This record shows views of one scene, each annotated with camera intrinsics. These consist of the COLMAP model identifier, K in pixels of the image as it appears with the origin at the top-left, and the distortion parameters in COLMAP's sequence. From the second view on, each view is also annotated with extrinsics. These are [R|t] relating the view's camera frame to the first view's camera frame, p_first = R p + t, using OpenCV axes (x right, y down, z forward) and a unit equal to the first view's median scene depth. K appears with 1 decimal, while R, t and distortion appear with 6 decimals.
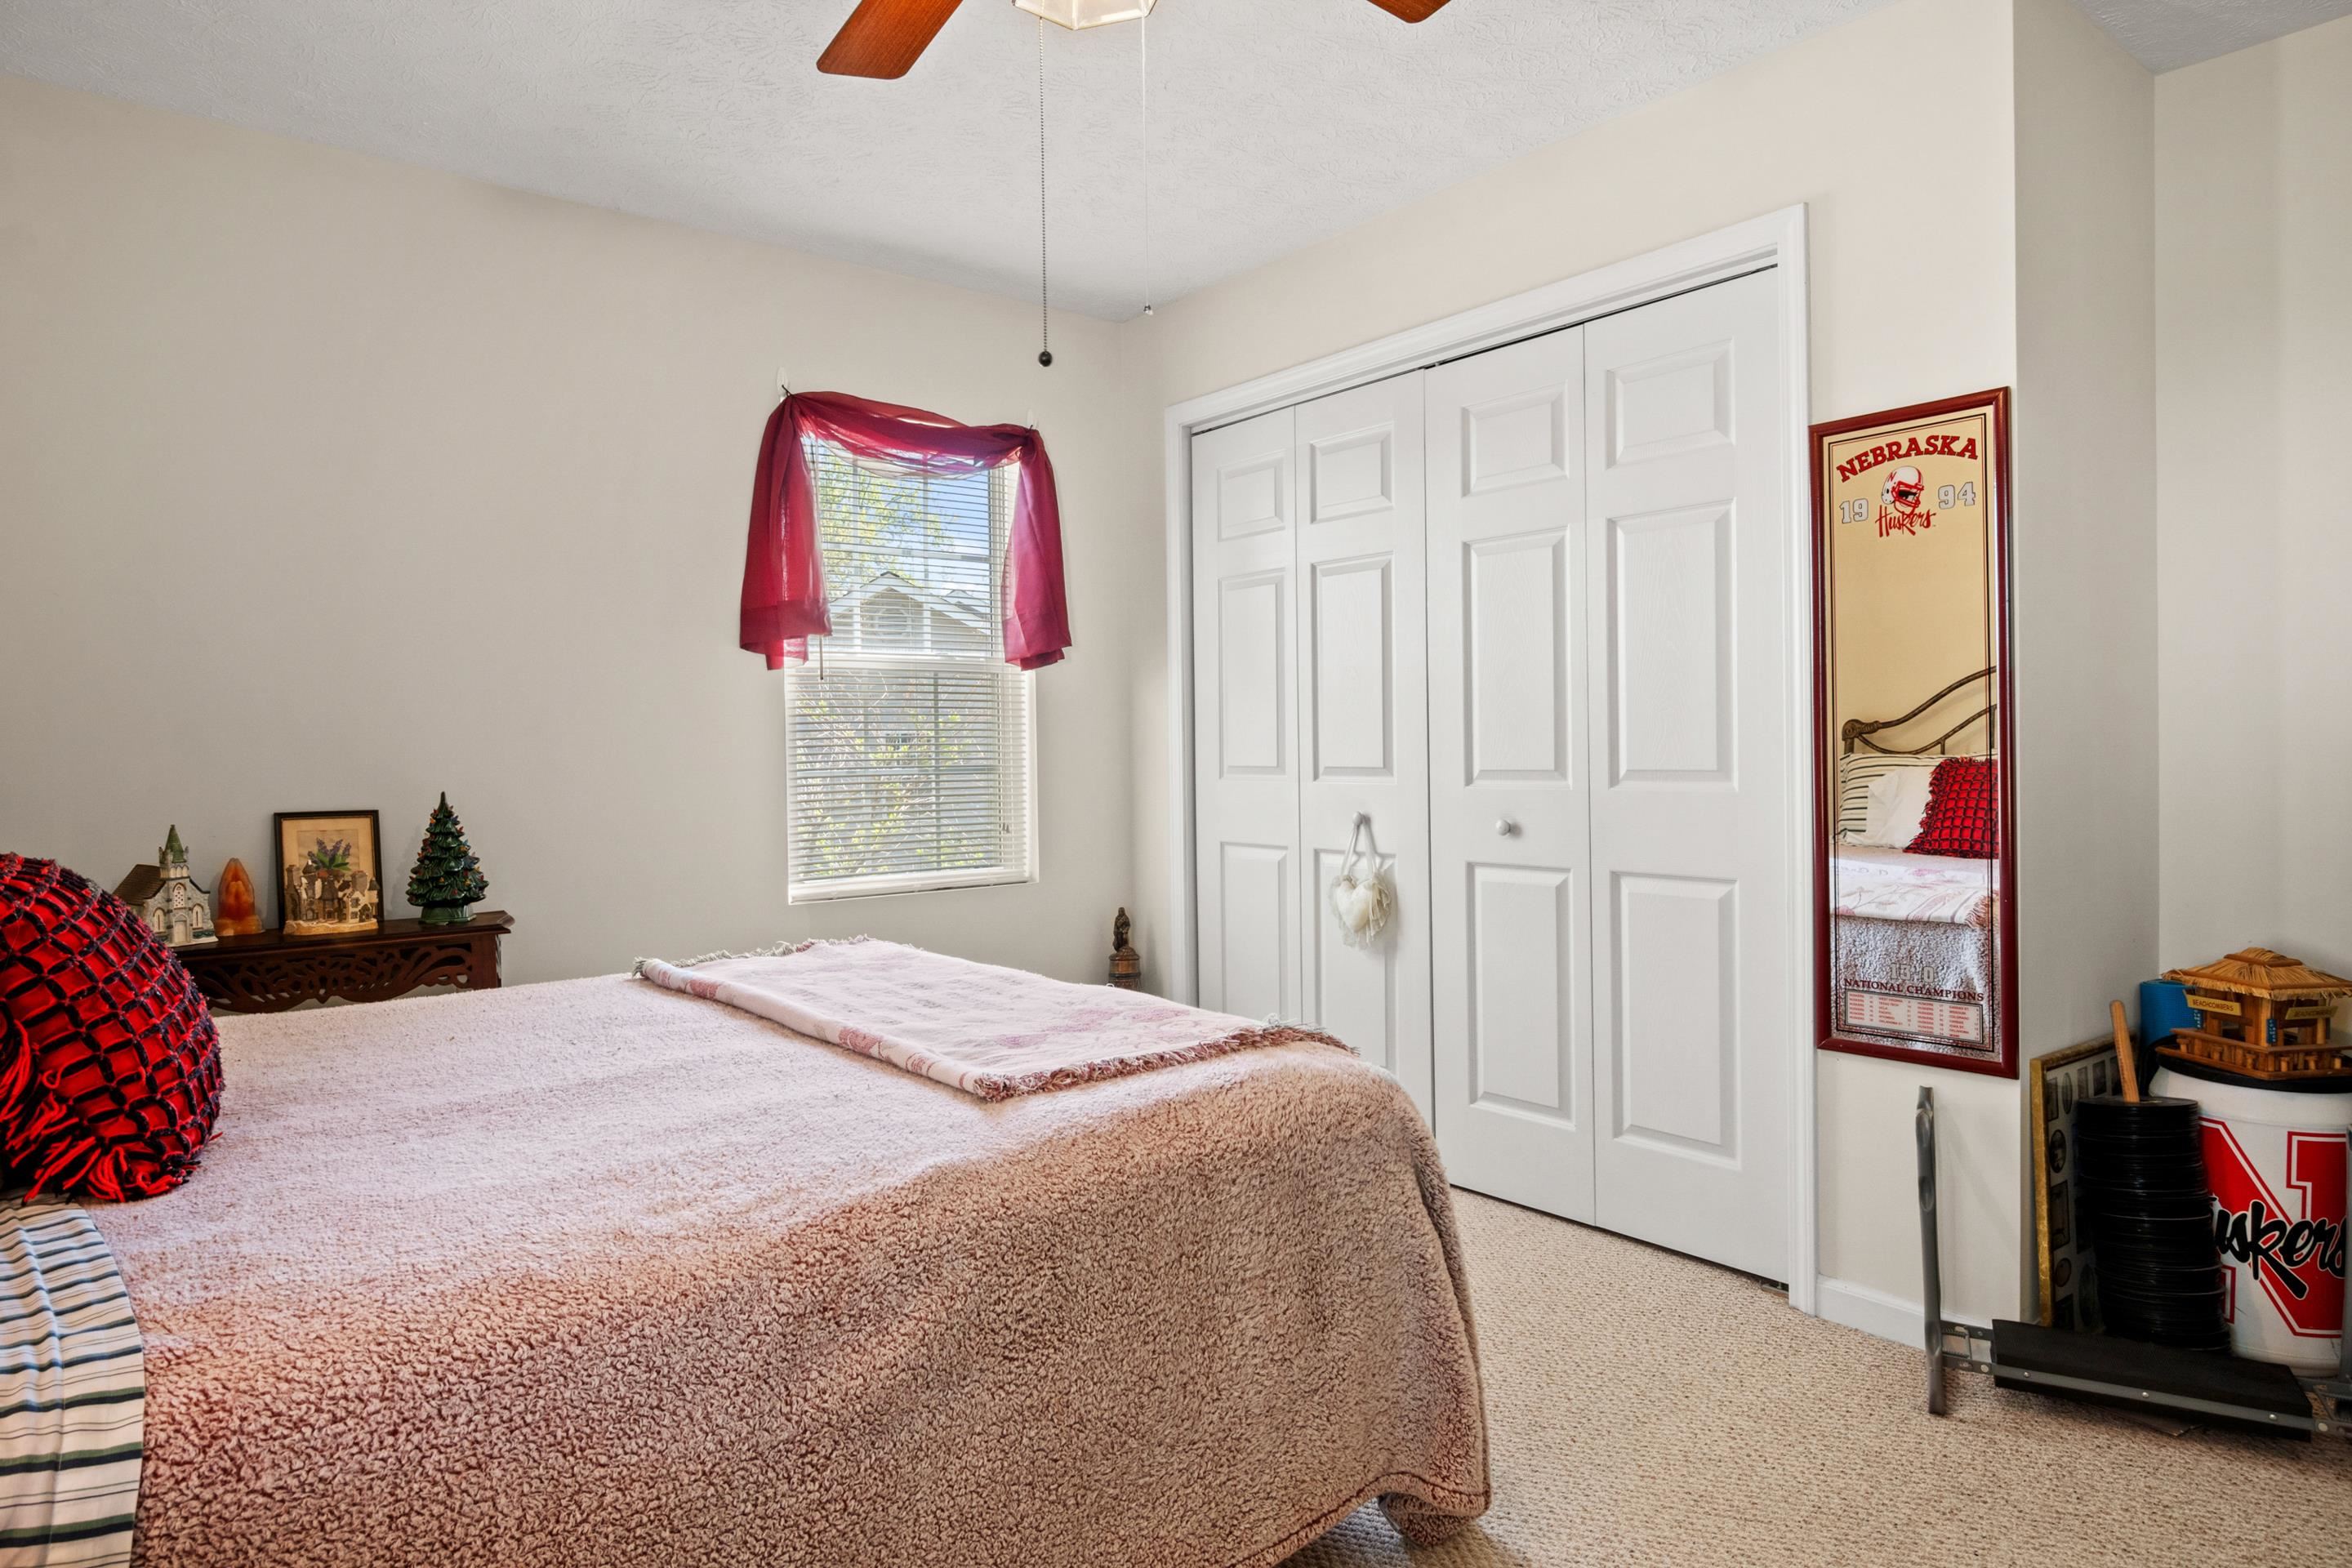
lens RADIAL K [[1399.6, 0, 1161.4], [0, 1399.6, 777.2], [0, 0, 1]] dist [0.001464, -0.008290]
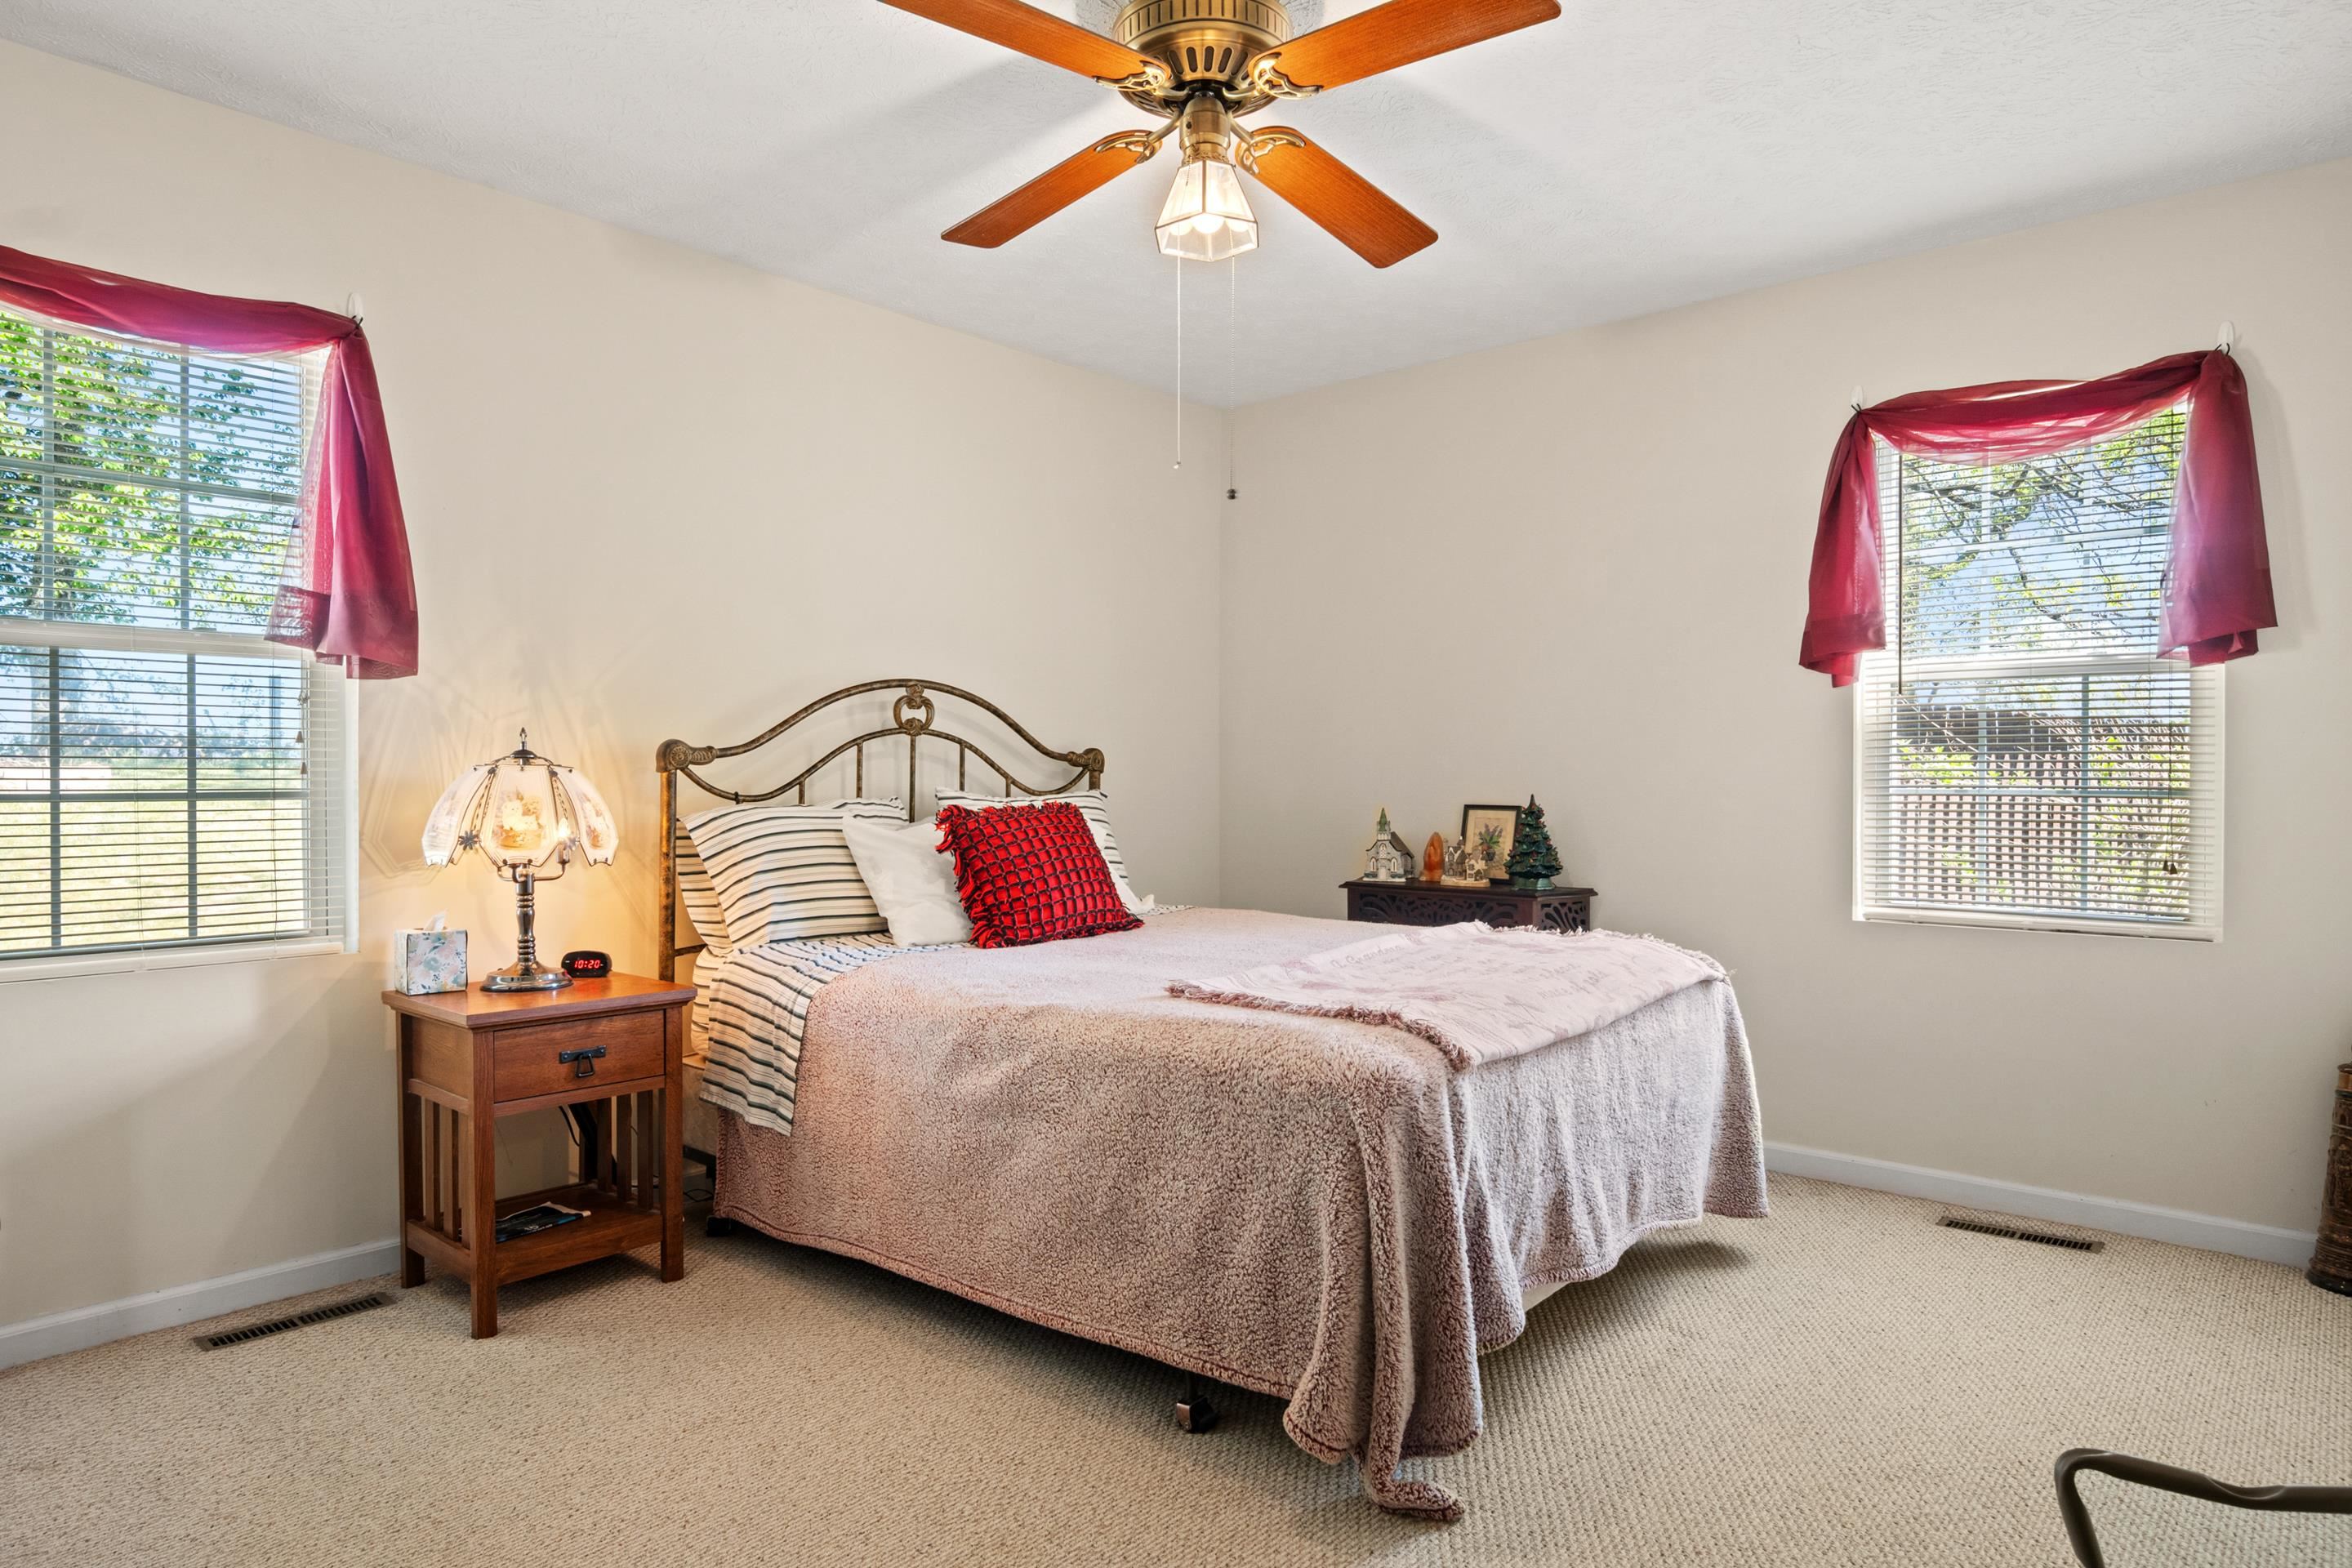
lens RADIAL K [[1399.6, 0, 1161.4], [0, 1399.6, 777.2], [0, 0, 1]] dist [0.001464, -0.008290]
pose [[0.137876, 0.015496, -0.990328, 0.802020], [-0.022182, 0.999675, 0.012554, -0.015957], [0.990201, 0.020236, 0.138175, 0.445478]]
